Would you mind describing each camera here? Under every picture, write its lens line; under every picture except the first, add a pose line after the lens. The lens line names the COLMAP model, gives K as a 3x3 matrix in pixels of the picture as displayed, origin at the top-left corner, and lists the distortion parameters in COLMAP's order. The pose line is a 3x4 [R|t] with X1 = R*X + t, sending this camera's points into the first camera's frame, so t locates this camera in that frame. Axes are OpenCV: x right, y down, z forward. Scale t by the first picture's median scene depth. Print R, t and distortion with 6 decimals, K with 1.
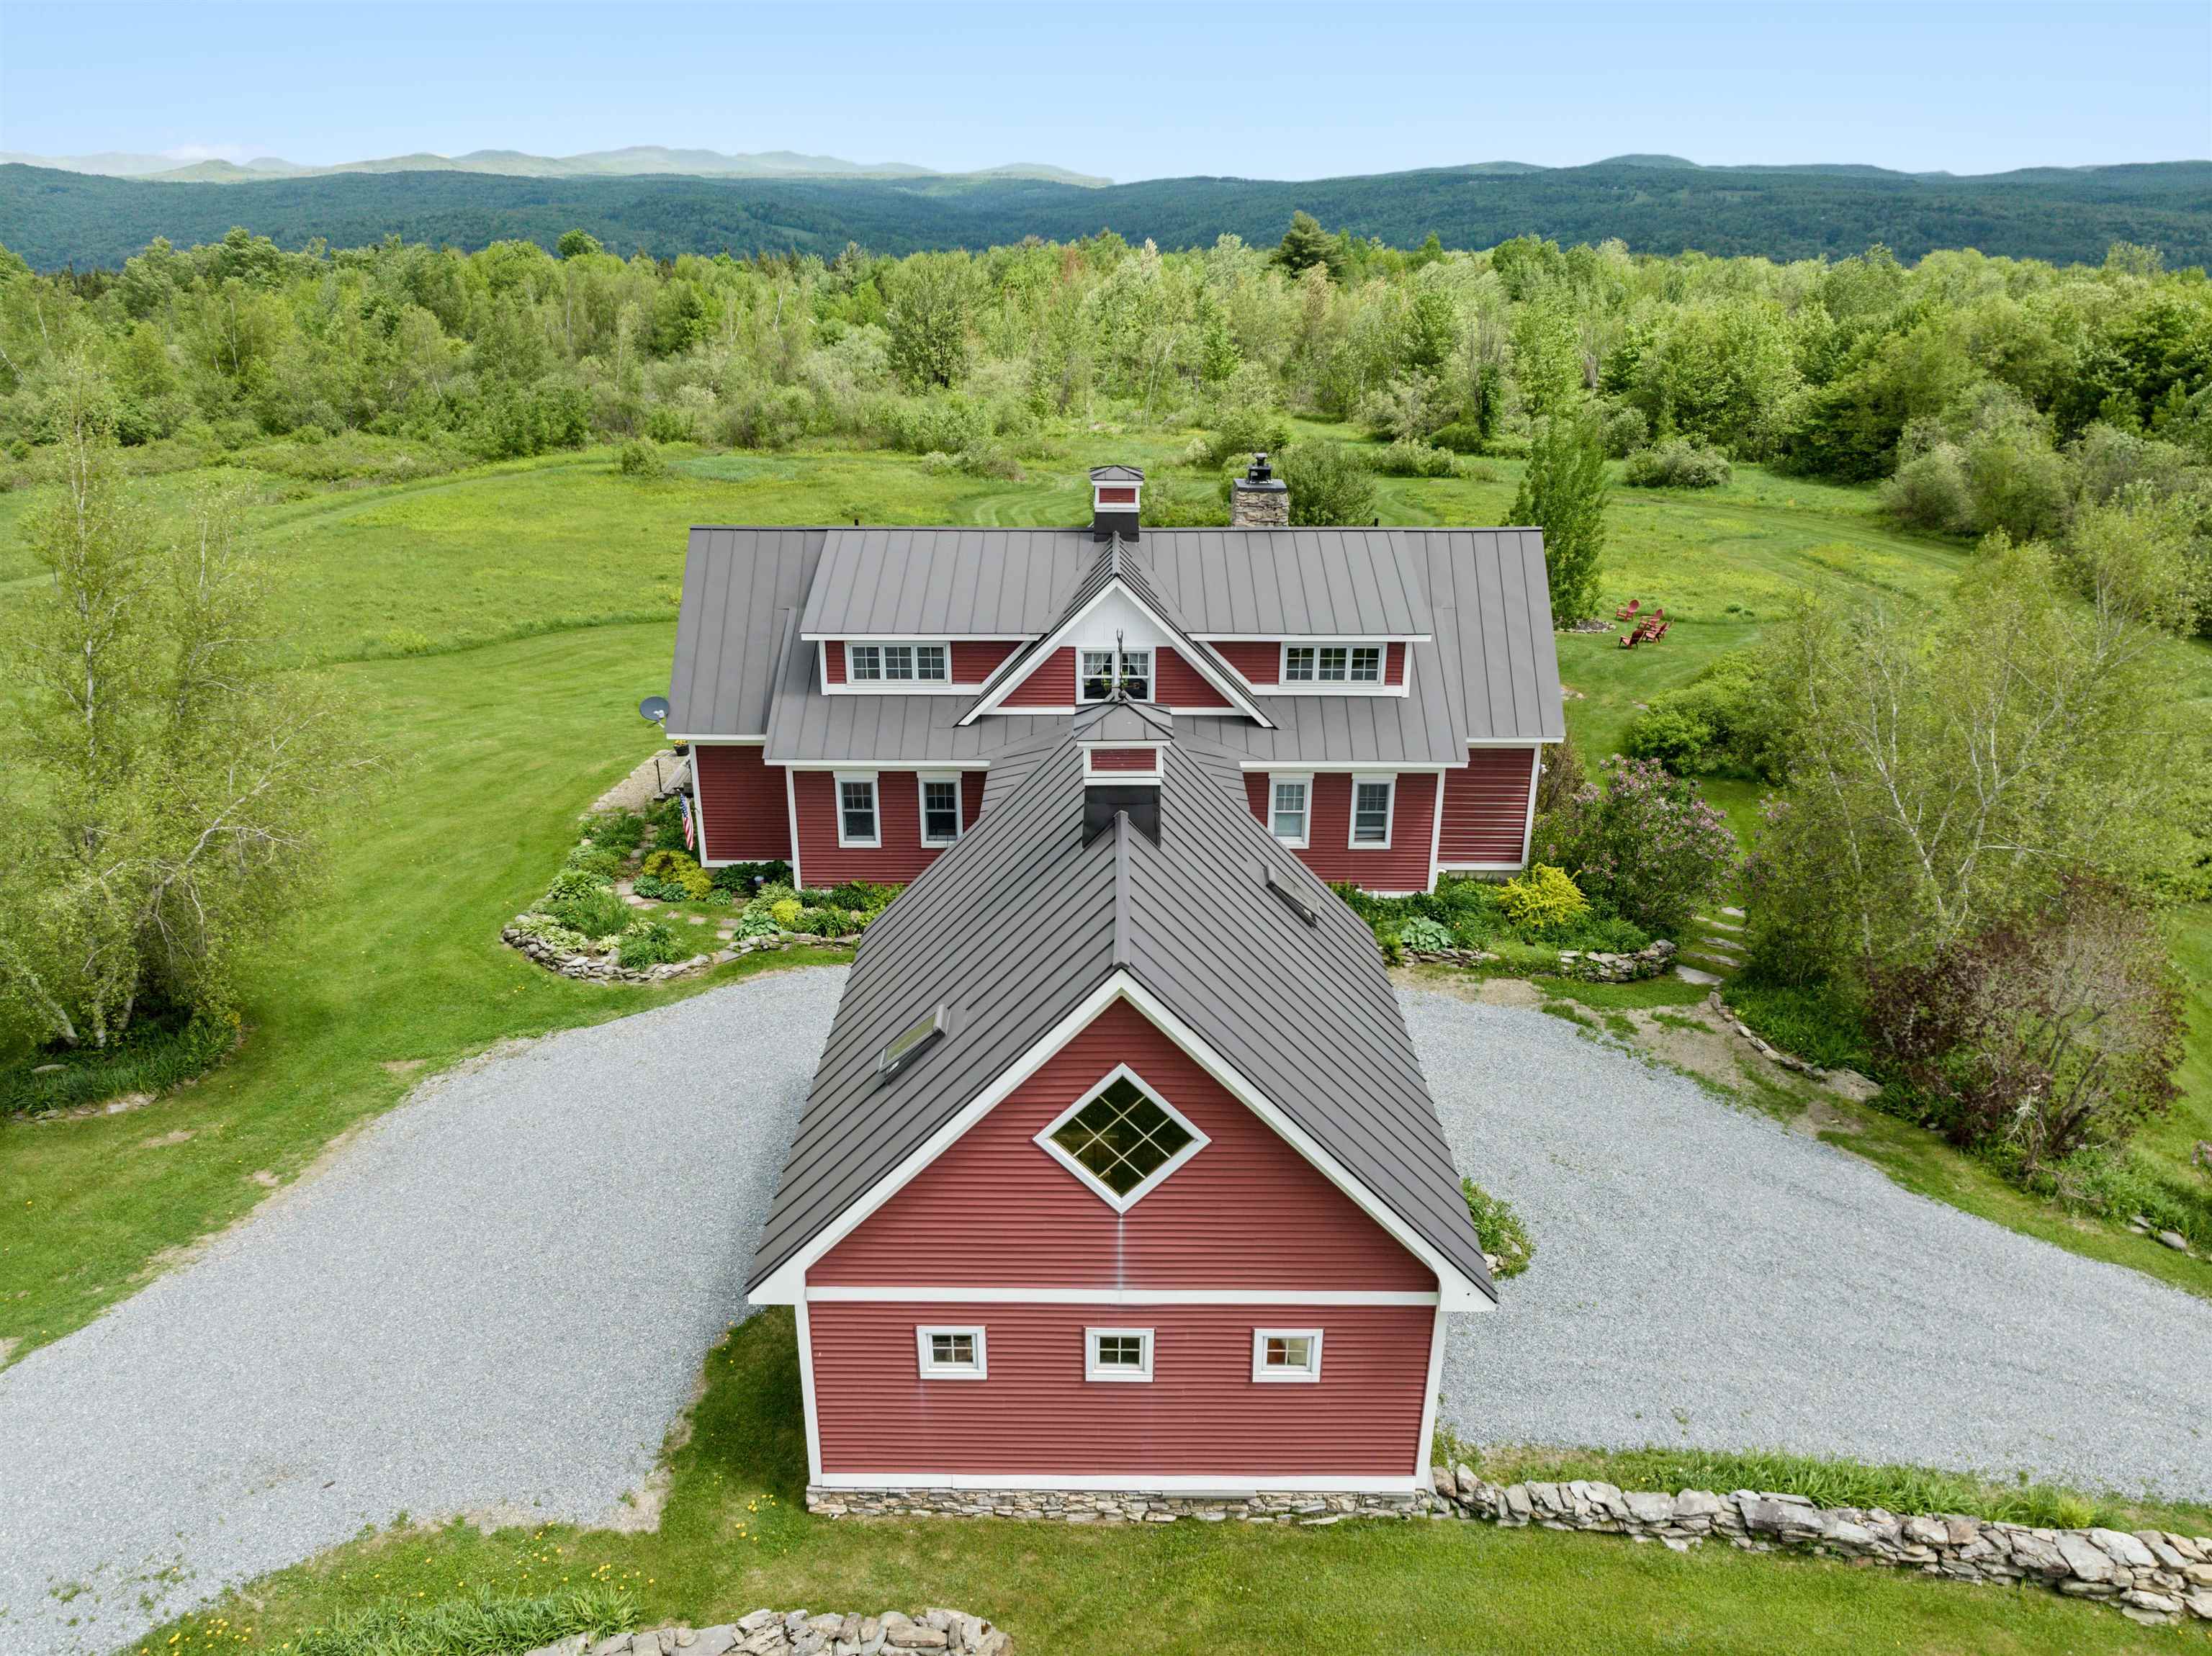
lens RADIAL K [[1598.6, 0, 1099.9], [0, 1598.6, 808.9], [0, 0, 1]] dist [-0.023287, 0.002236]
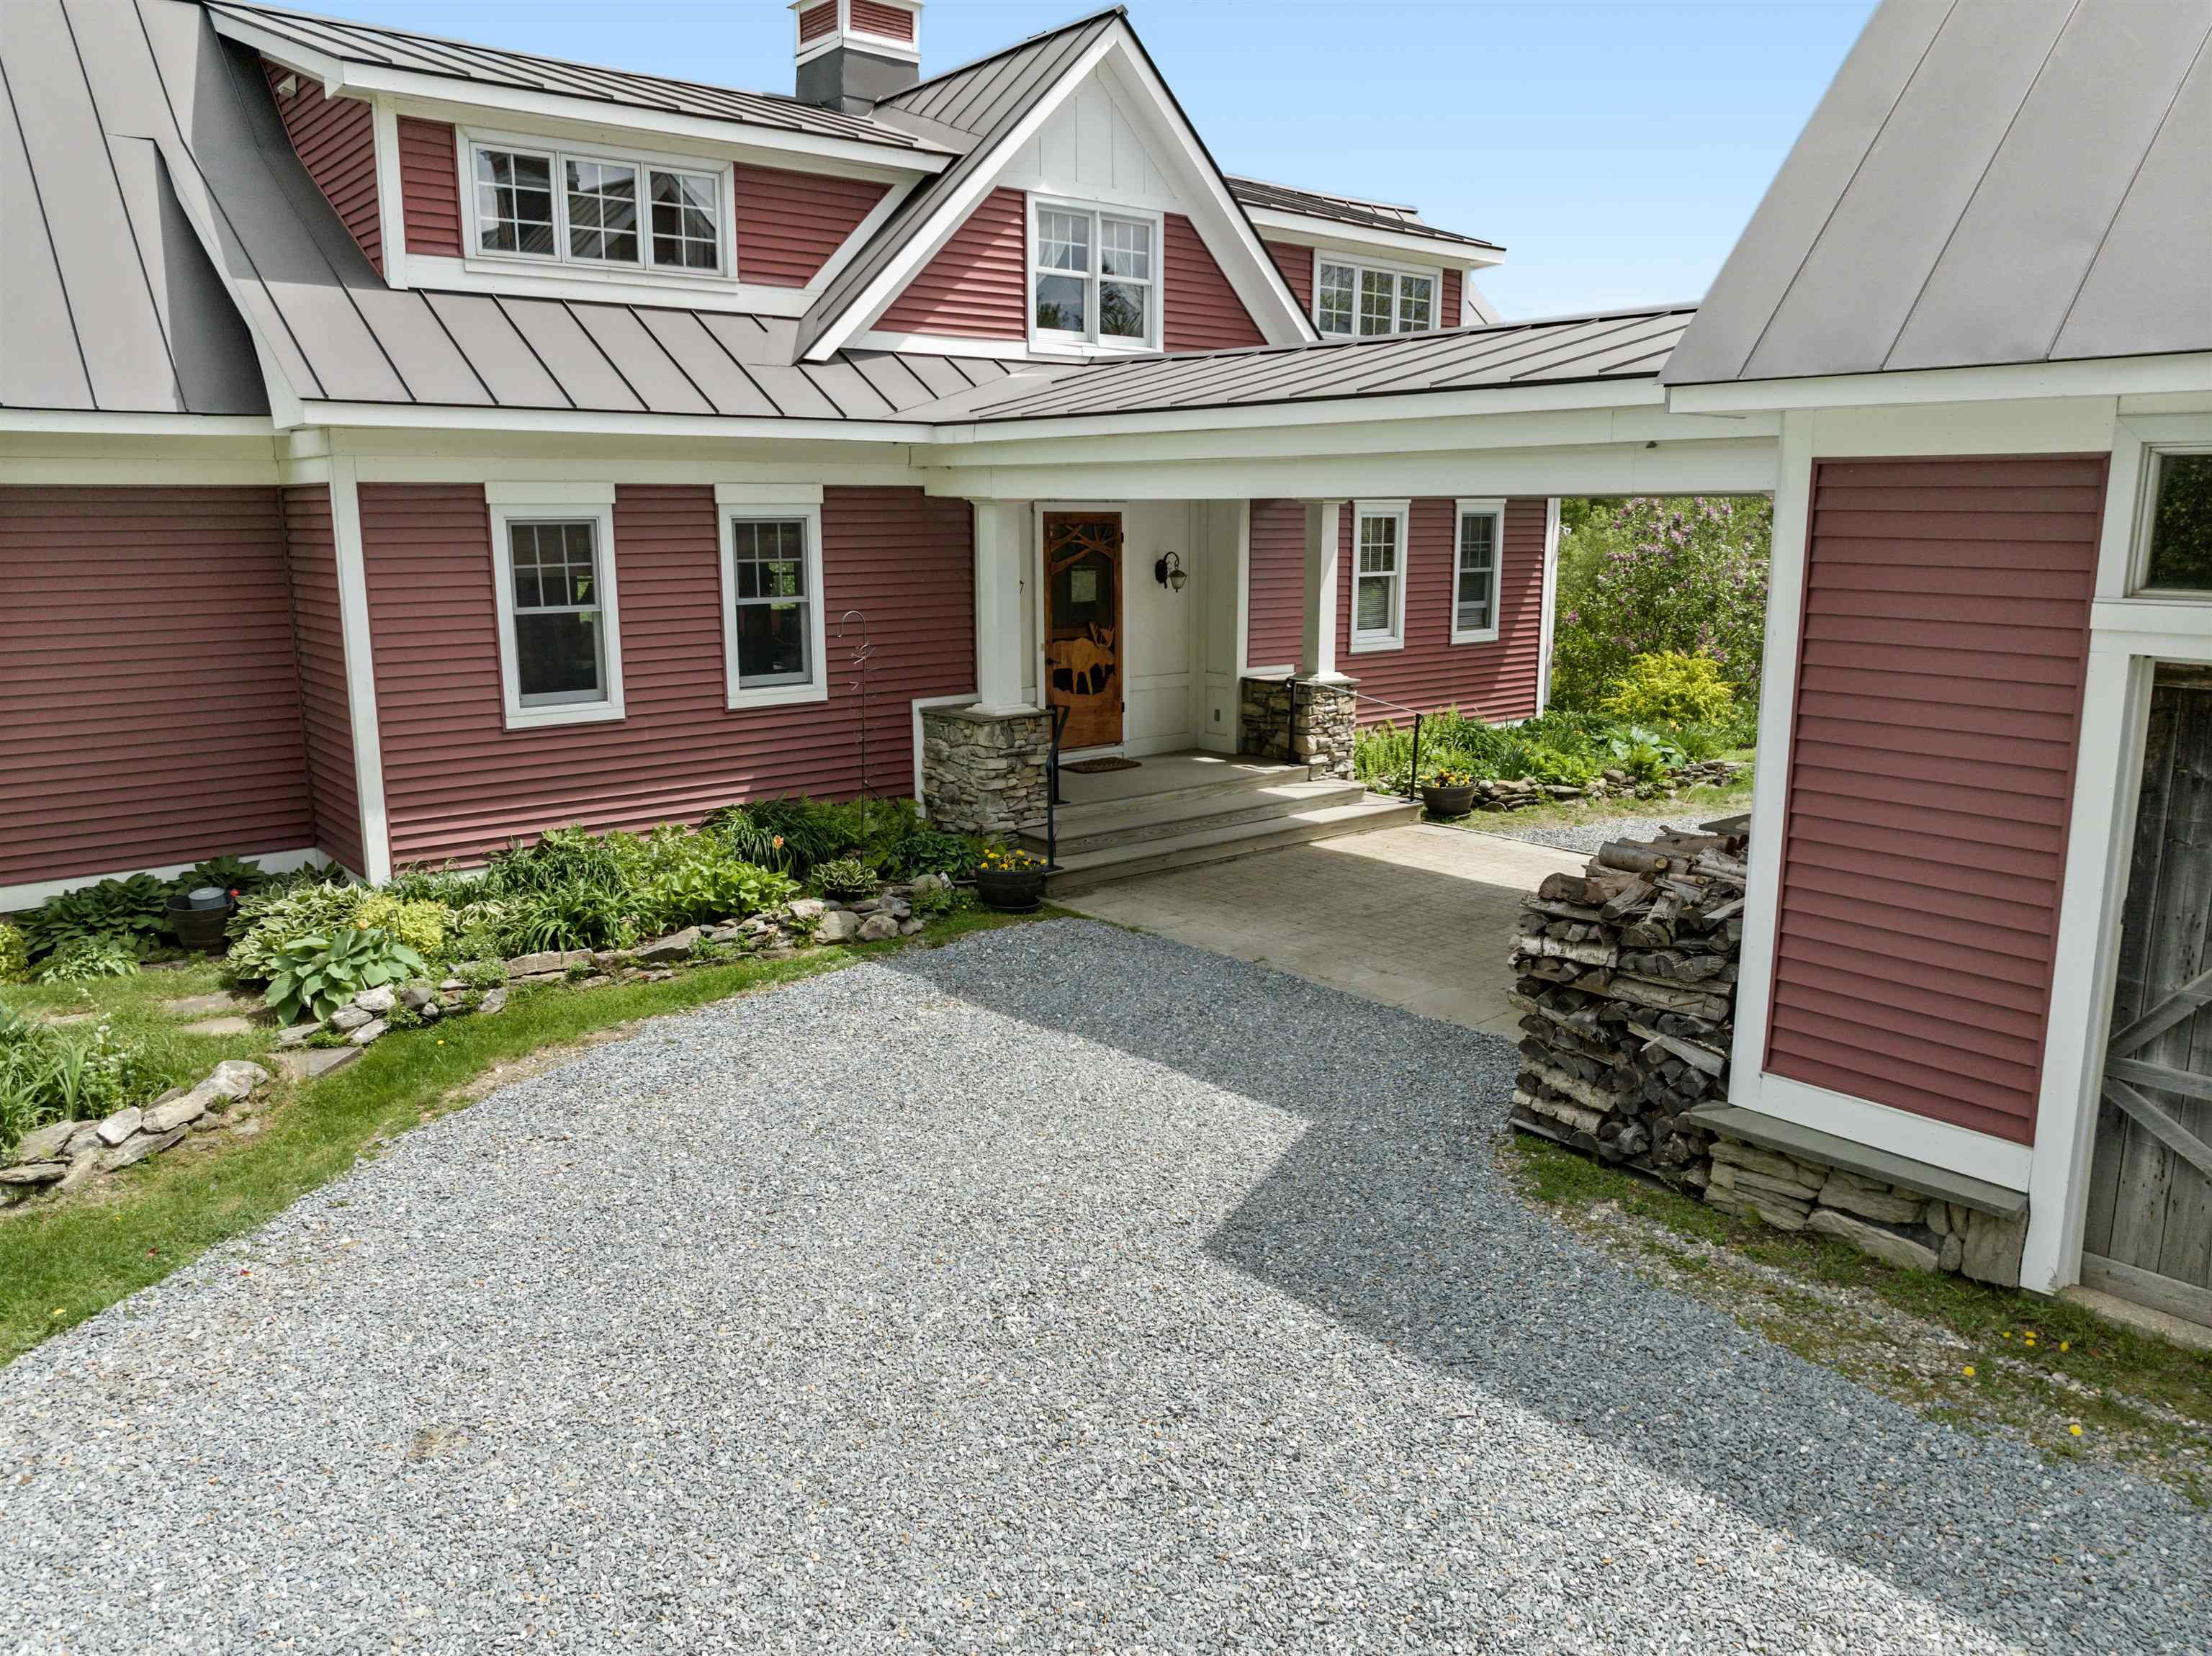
lens RADIAL K [[1598.6, 0, 1174.3], [0, 1598.6, 868.3], [0, 0, 1]] dist [-0.023287, 0.002236]
pose [[0.759747, -0.154905, 0.631498, -0.283348], [0.246473, 0.967337, -0.059243, 0.111853], [-0.601694, 0.200657, 0.773111, 0.666836]]
